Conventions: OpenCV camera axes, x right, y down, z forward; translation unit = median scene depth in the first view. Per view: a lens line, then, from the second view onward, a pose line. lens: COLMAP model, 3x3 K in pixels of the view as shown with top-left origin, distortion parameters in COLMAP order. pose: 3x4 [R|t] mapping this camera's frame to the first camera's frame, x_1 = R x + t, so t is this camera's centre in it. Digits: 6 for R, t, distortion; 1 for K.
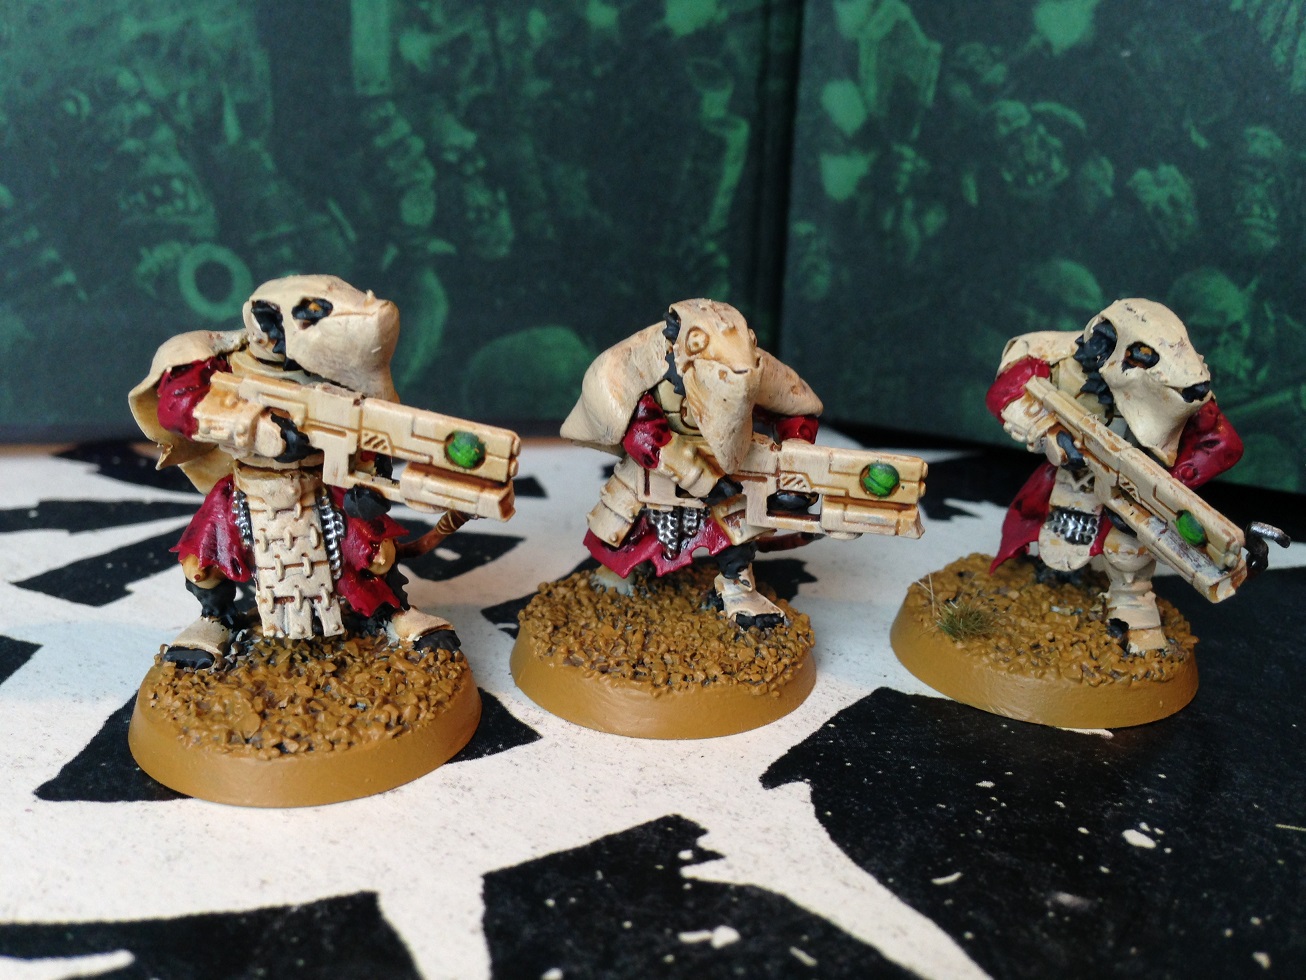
lens RADIAL K [[1347.2, 0, 651.4], [0, 1347.2, 490.8], [0, 0, 1]] dist [0.170414, -0.416887]
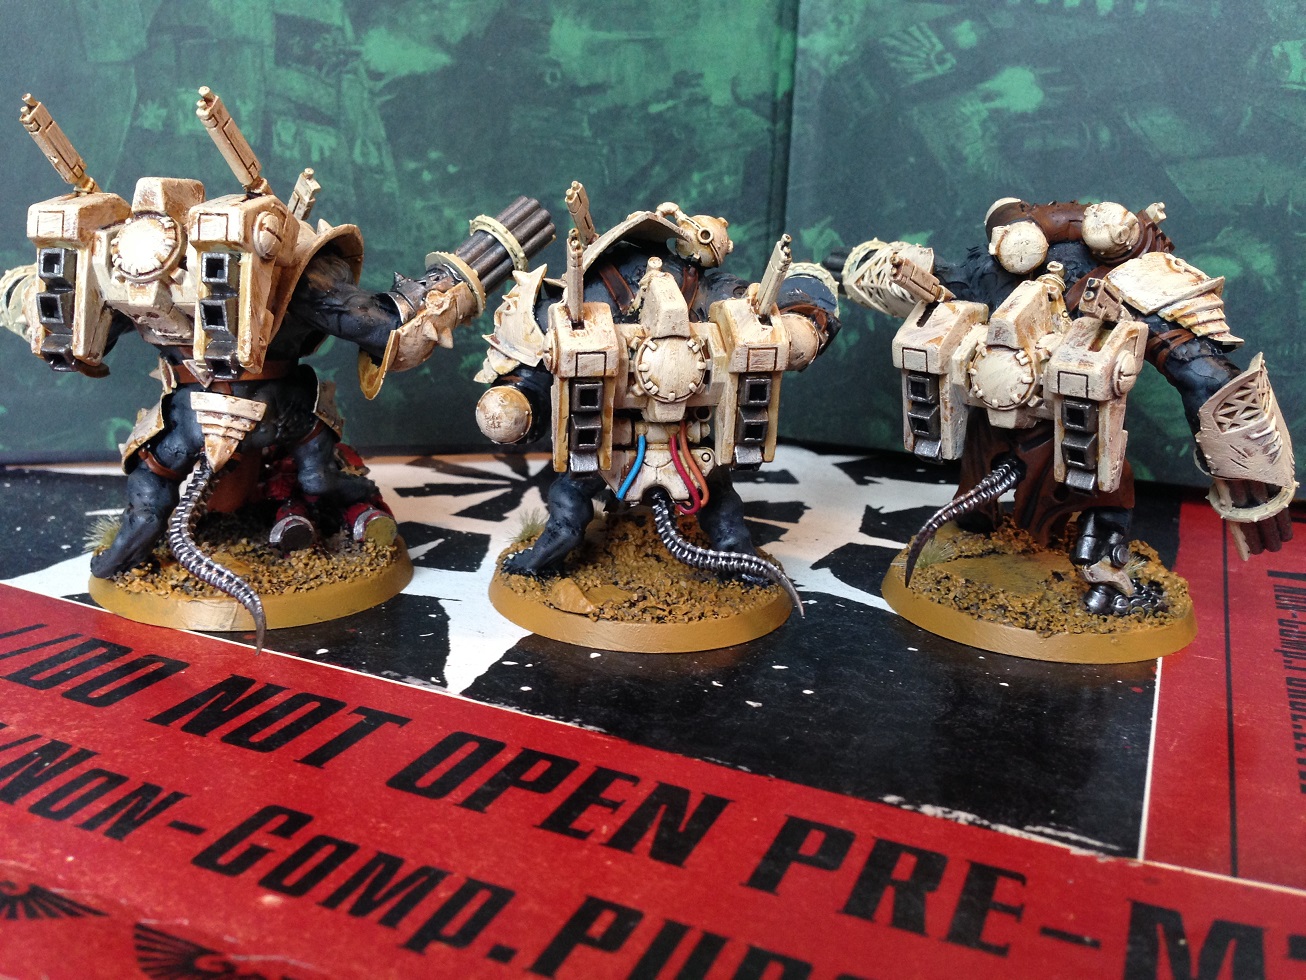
lens RADIAL K [[1235.2, 0, 654.4], [0, 1235.2, 488.7], [0, 0, 1]] dist [0.114280, -0.268133]
pose [[0.996481, -0.018152, 0.081831, -0.244622], [0.022360, 0.998458, -0.050800, 0.112316], [-0.080783, 0.052451, 0.995351, -0.803966]]
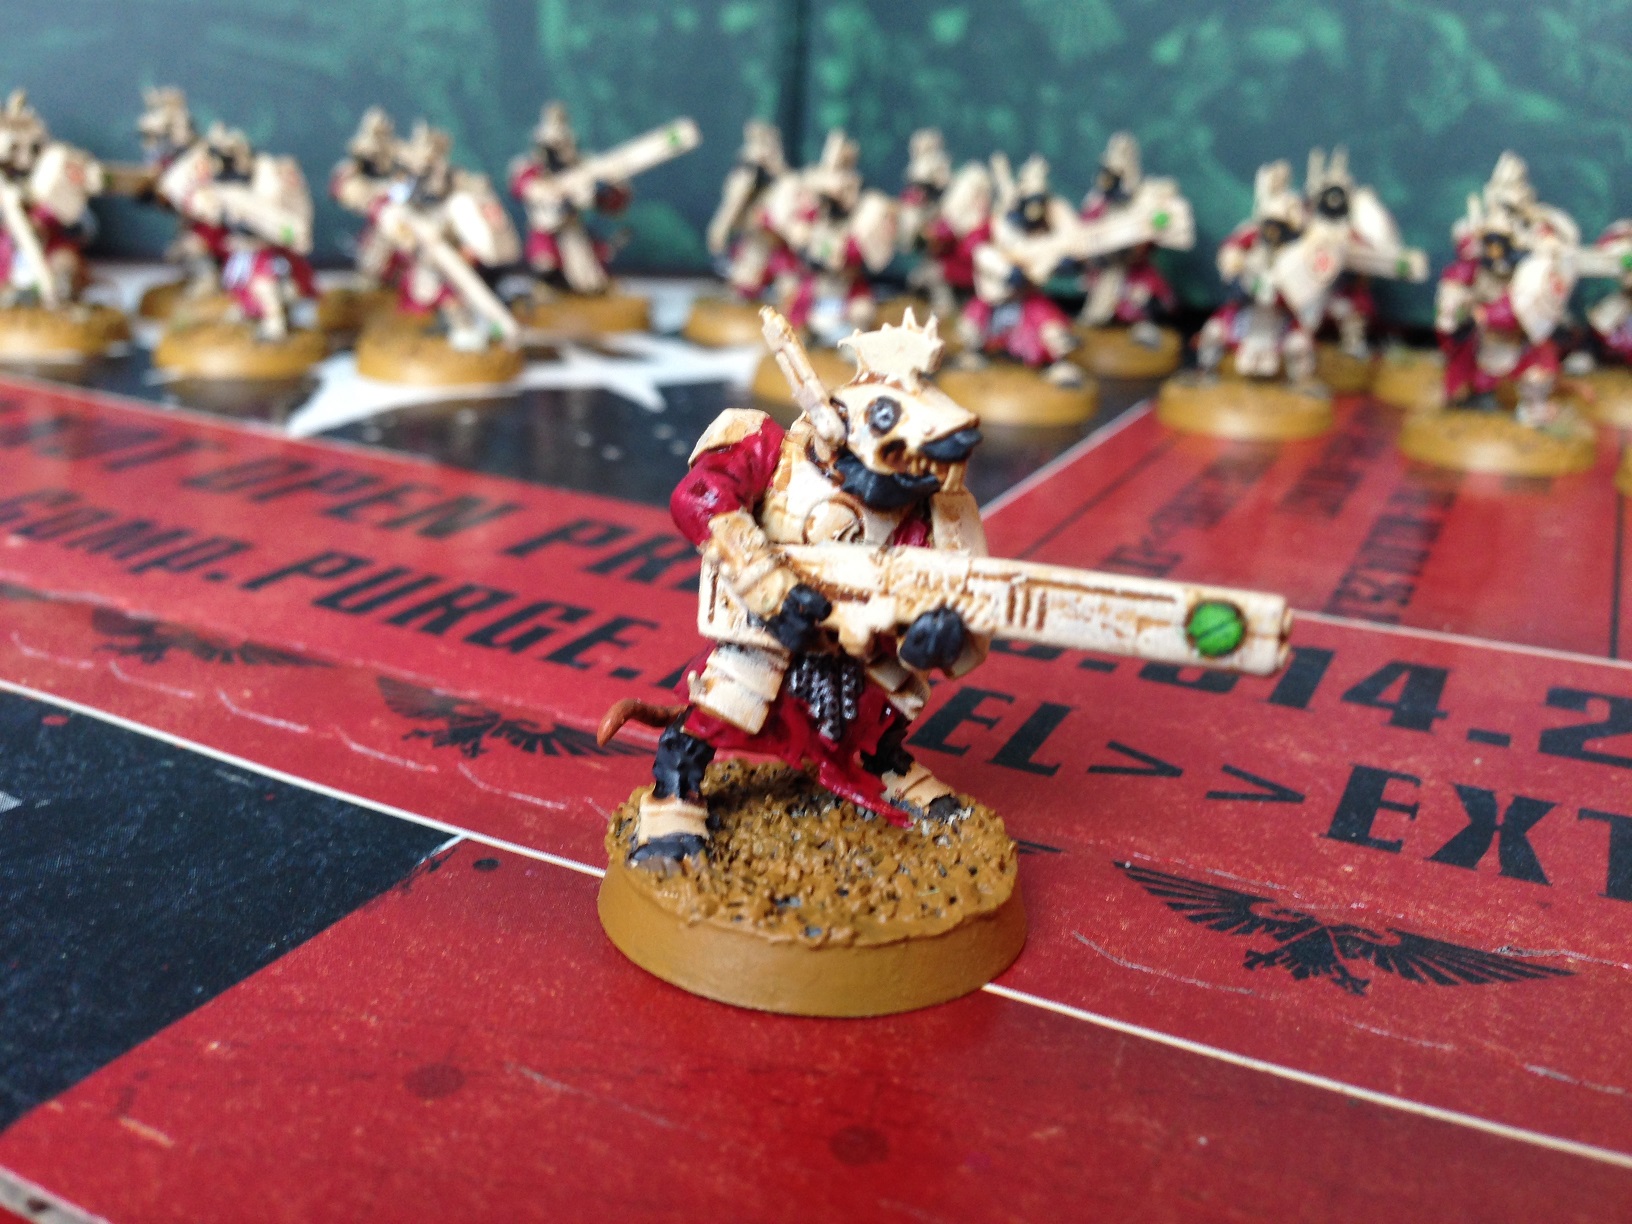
lens RADIAL K [[1561.6, 0, 816.5], [0, 1561.6, 615.2], [0, 0, 1]] dist [0.121438, -0.319972]
pose [[0.999401, -0.004746, 0.034275, 0.054580], [0.003824, 0.999630, 0.026914, 0.349695], [-0.034390, -0.026767, 0.999050, -1.015370]]
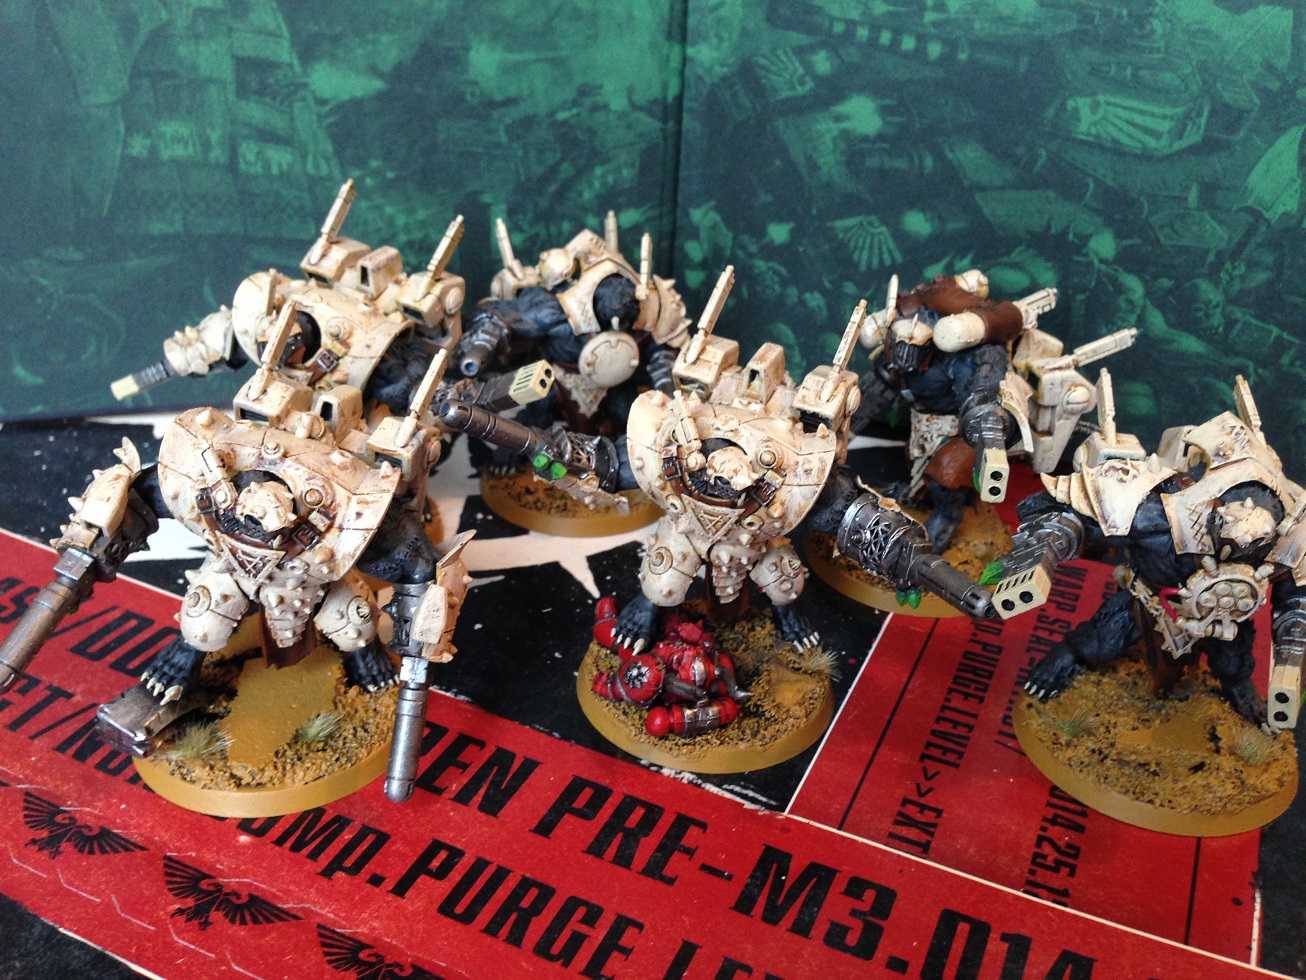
lens RADIAL K [[1232.0, 0, 653.5], [0, 1232.0, 489.4], [0, 0, 1]] dist [0.123263, -0.282637]
pose [[0.998331, -0.015125, 0.055736, -0.058448], [0.004832, 0.983588, 0.180363, -0.279965], [-0.057550, -0.179793, 0.982020, -1.249769]]
